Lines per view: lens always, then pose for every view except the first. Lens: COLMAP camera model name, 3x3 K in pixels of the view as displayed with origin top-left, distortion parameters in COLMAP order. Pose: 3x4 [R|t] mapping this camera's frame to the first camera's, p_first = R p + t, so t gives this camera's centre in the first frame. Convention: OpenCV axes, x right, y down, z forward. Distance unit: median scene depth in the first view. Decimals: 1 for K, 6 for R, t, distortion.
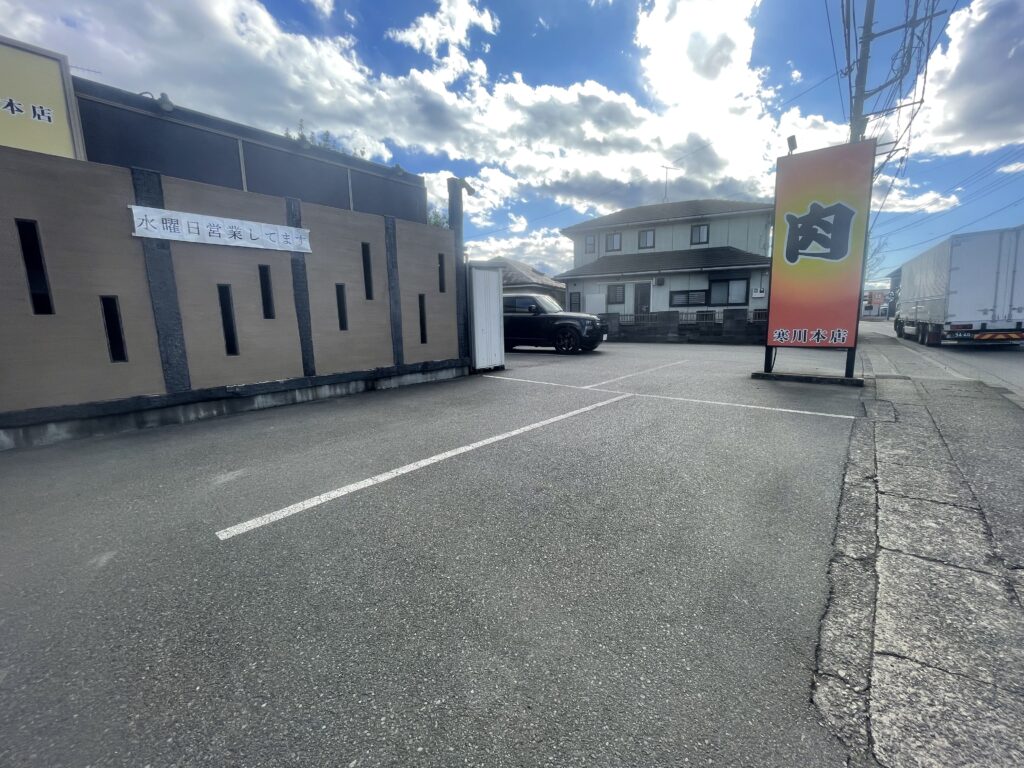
lens RADIAL K [[412.3, 0, 512.0], [0, 412.3, 384.0], [0, 0, 1]] dist [-0.001437, -0.000626]
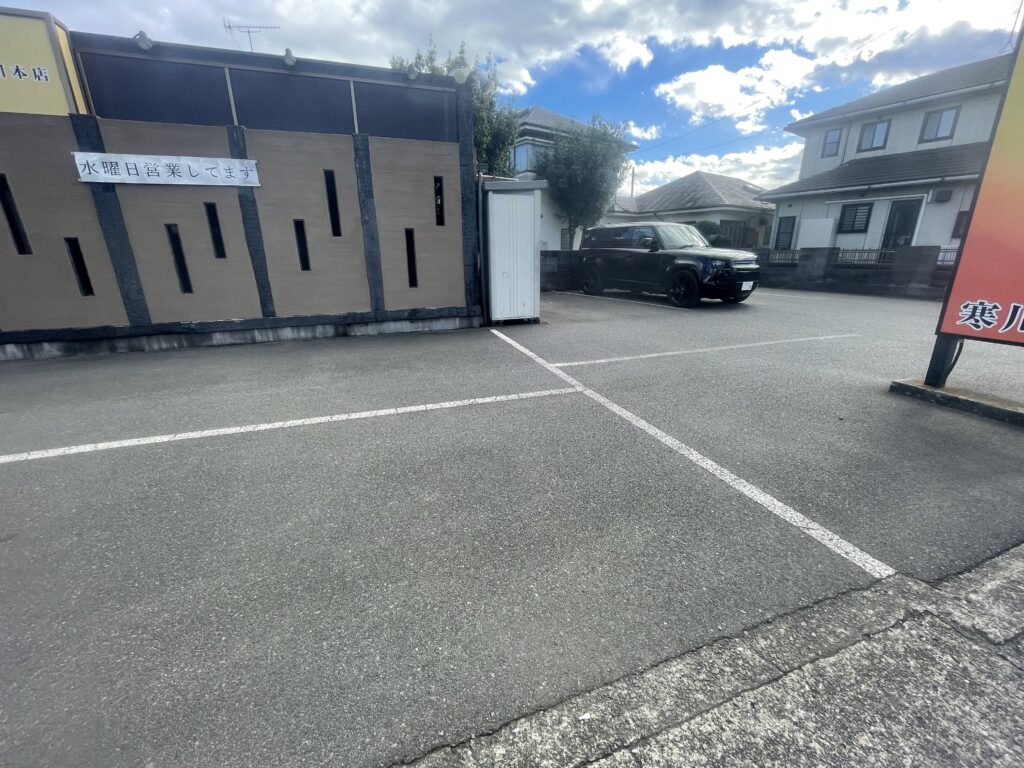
lens RADIAL K [[412.3, 0, 512.0], [0, 412.3, 384.0], [0, 0, 1]] dist [-0.001437, -0.000626]
pose [[0.866345, 0.167909, -0.470376, 0.539262], [-0.089284, 0.978690, 0.184916, -0.101331], [0.491401, -0.118204, 0.862875, 0.417501]]
